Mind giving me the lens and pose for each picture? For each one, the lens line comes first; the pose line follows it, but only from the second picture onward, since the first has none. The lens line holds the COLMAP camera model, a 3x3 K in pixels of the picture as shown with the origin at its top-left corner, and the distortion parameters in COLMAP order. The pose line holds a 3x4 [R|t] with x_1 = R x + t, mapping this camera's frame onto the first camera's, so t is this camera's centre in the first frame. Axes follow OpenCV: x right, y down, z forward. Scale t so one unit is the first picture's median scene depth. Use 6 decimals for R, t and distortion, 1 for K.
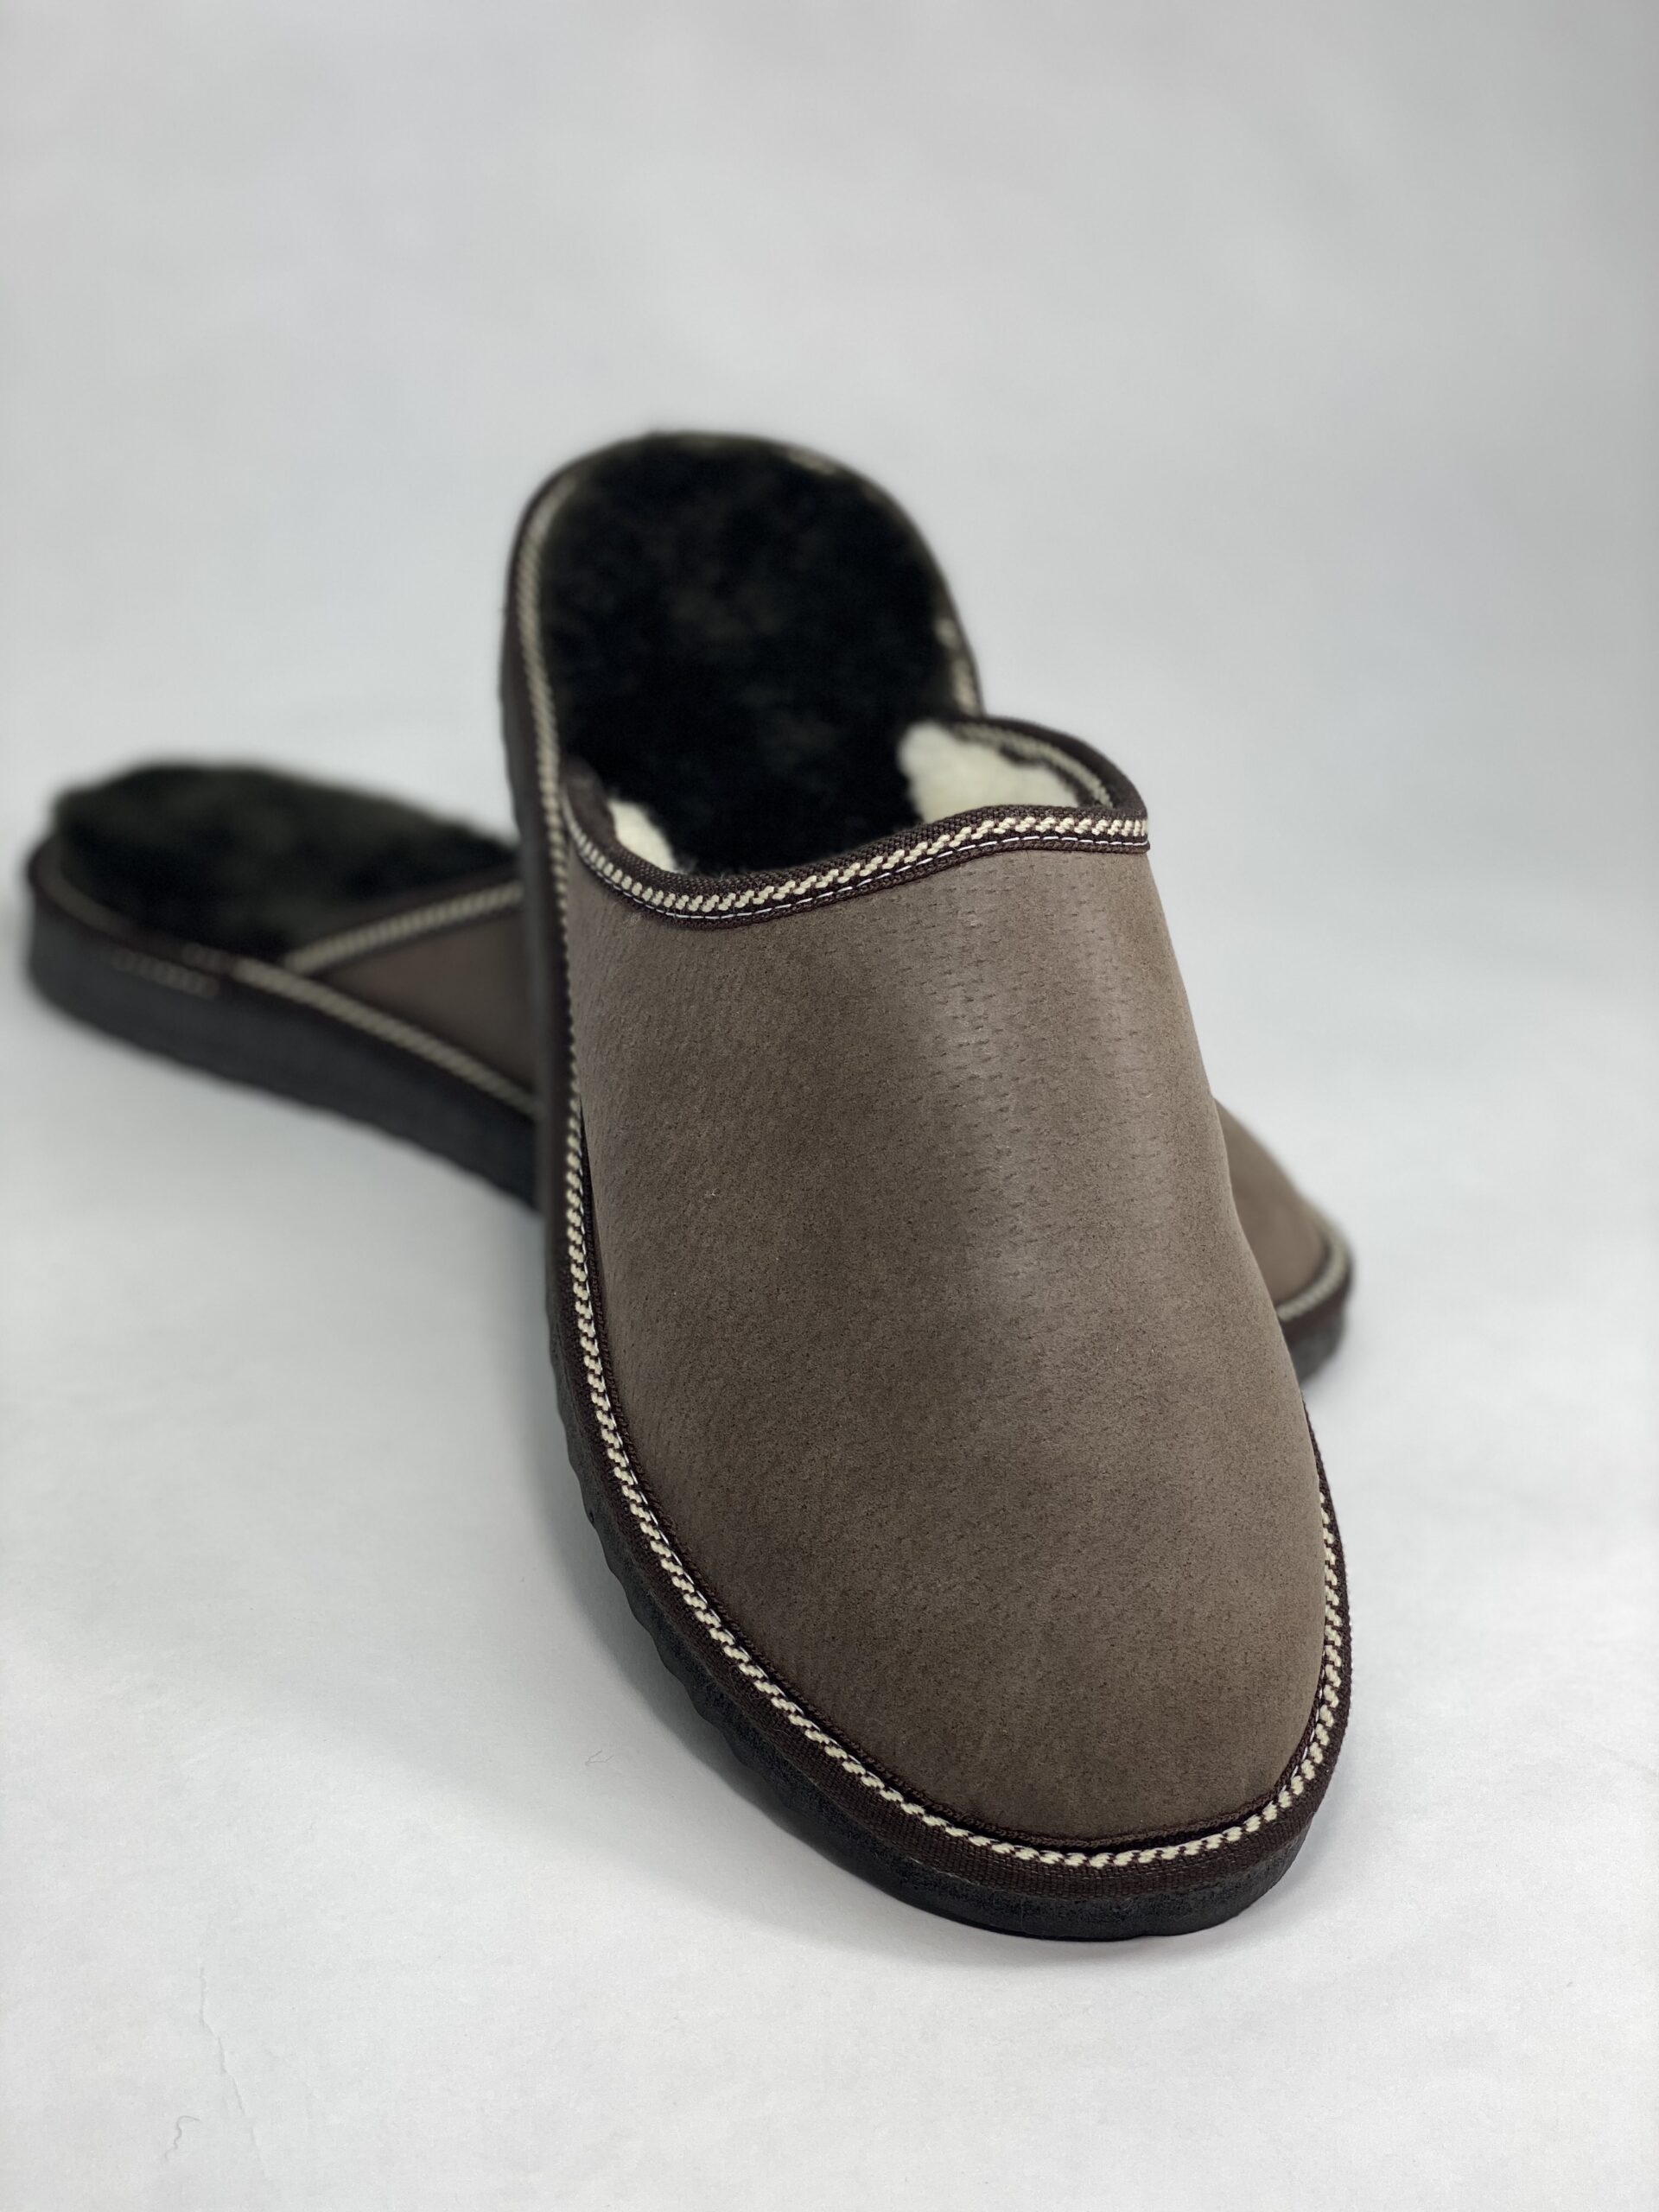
lens RADIAL K [[3304.5, 0, 821.0], [0, 3304.5, 1083.2], [0, 0, 1]] dist [0.188094, 0.000000]
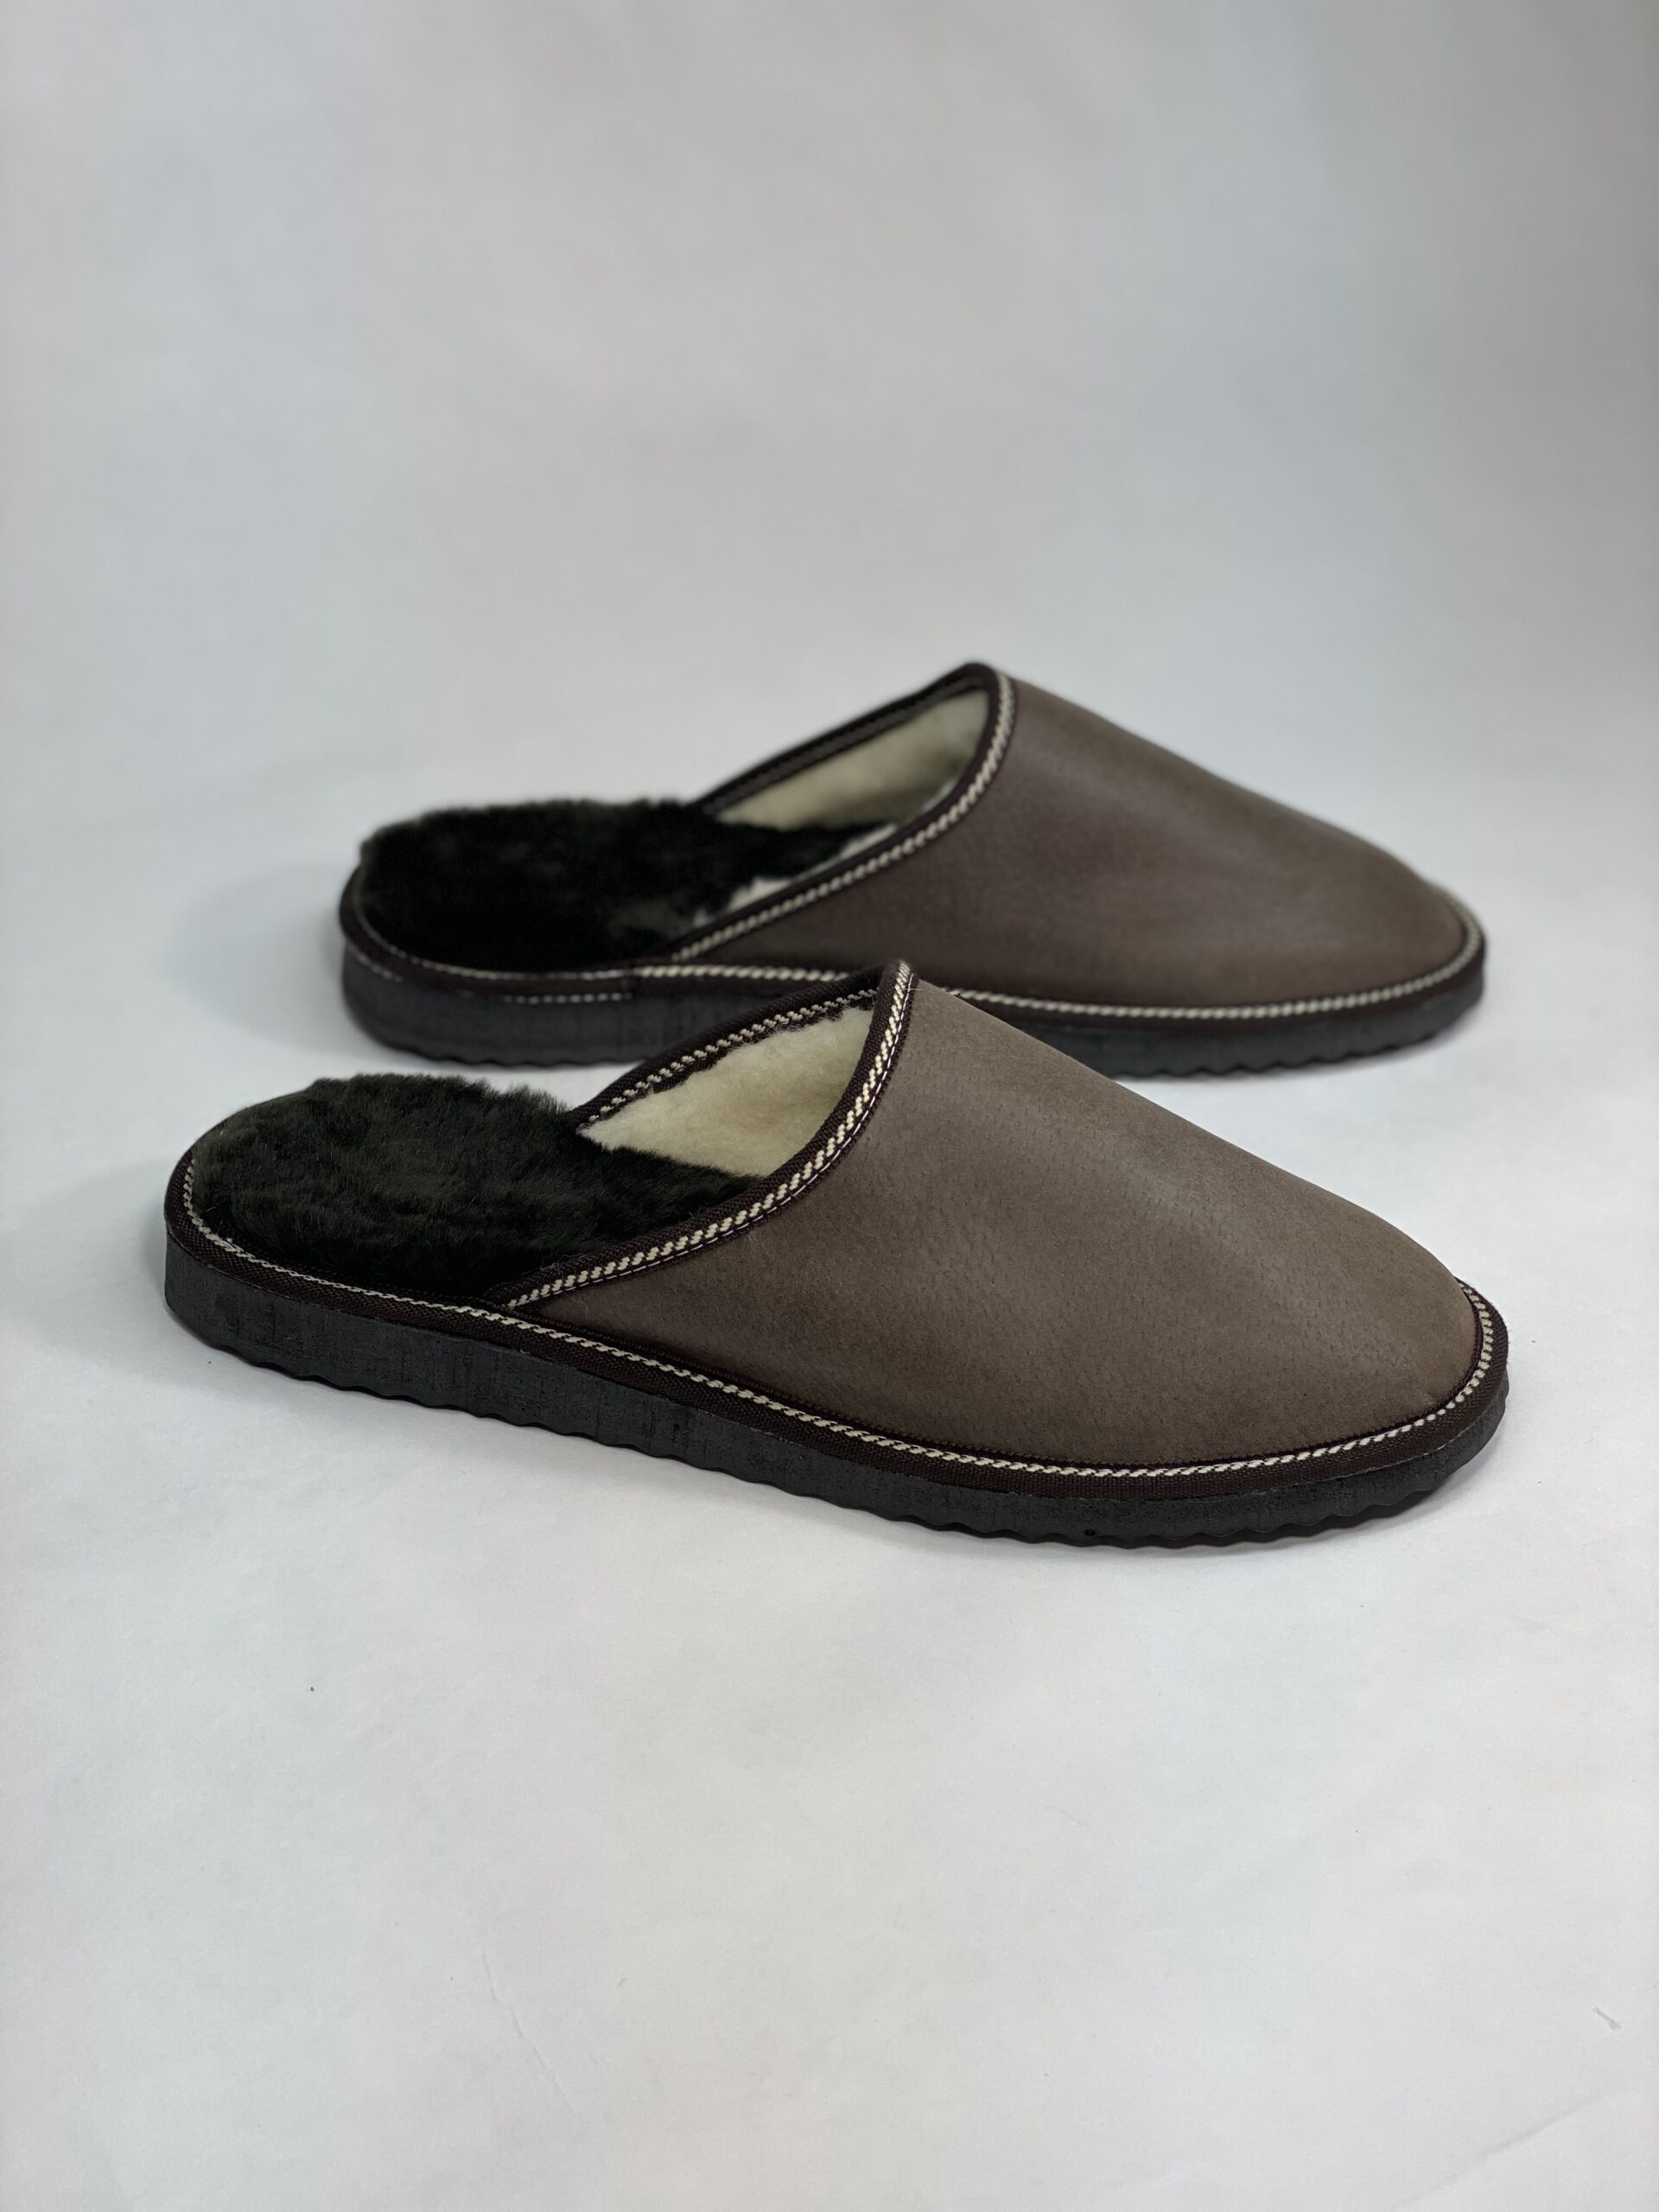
lens RADIAL K [[3304.5, 0, 831.5], [0, 3304.5, 1112.4], [0, 0, 1]] dist [0.188094, 0.000000]
pose [[0.432915, -0.547477, 0.716138, -1.030876], [0.714897, 0.692441, 0.097196, -0.203026], [-0.549096, 0.469887, 0.691158, 0.043851]]
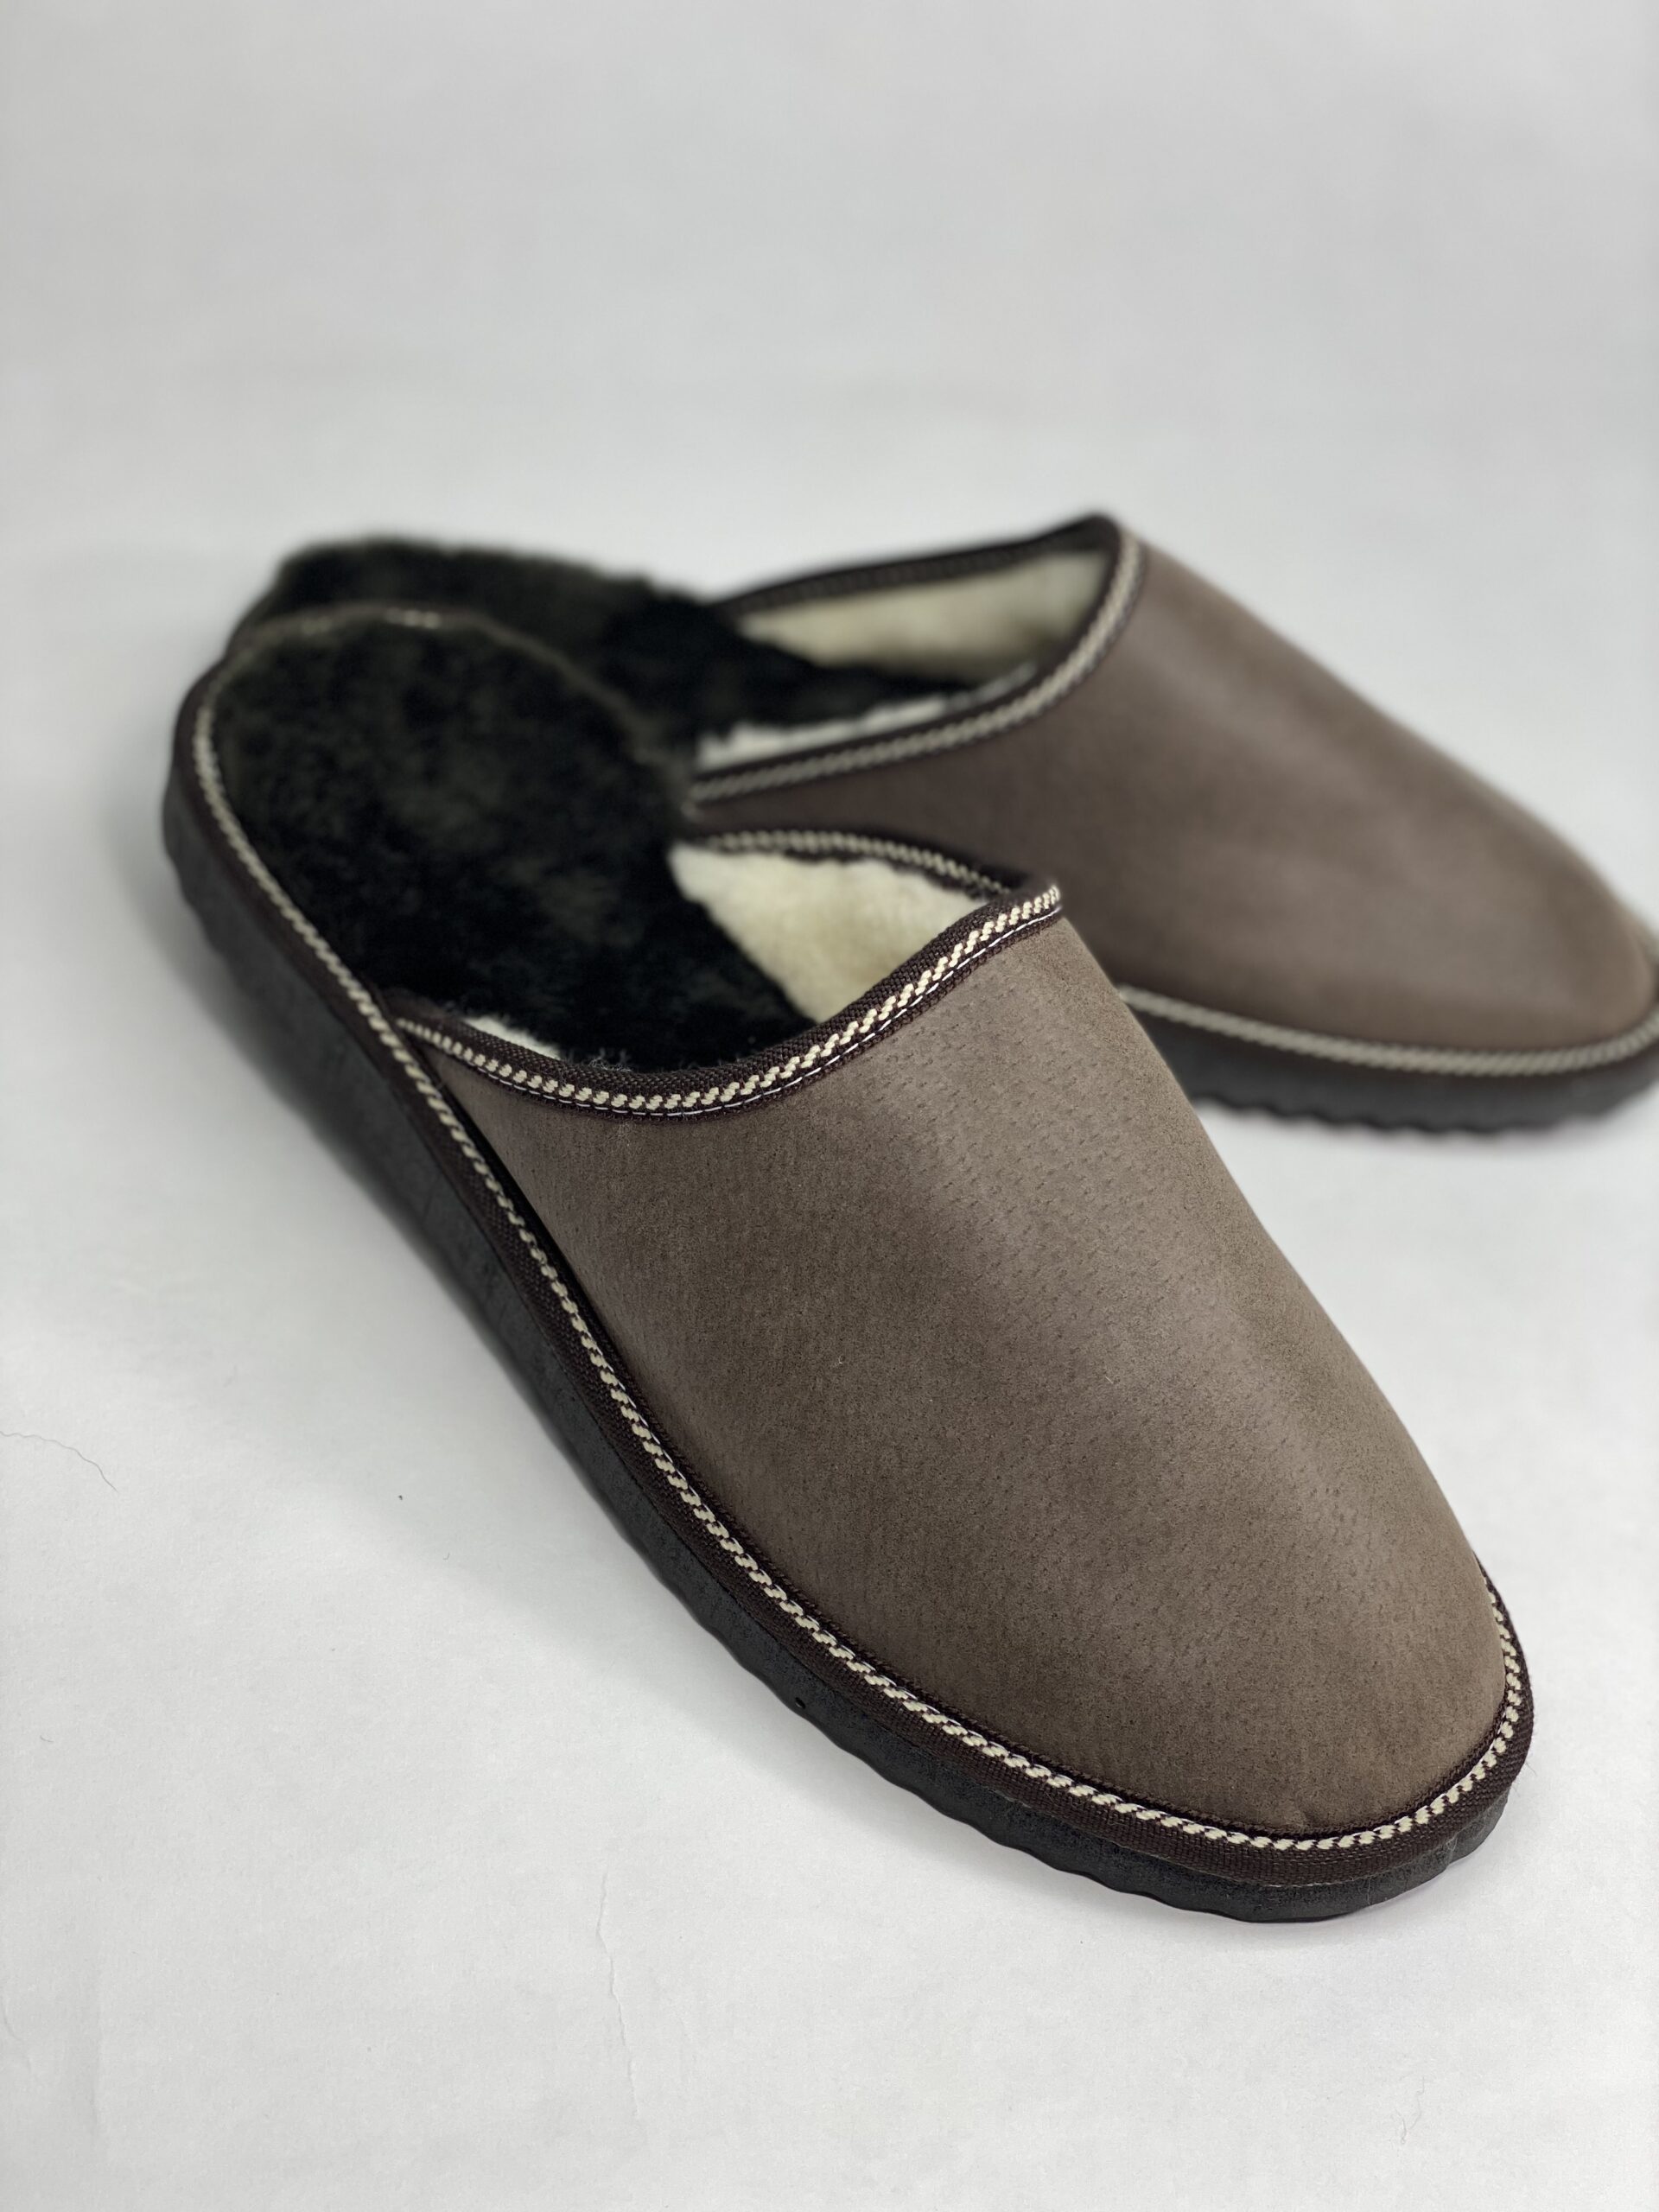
lens RADIAL K [[3304.5, 0, 846.8], [0, 3304.5, 1115.8], [0, 0, 1]] dist [0.188094, 0.000000]
pose [[0.874858, -0.324902, 0.359252, -0.377373], [0.306970, 0.945611, 0.107656, -0.149308], [-0.374690, 0.016095, 0.927010, 0.054902]]
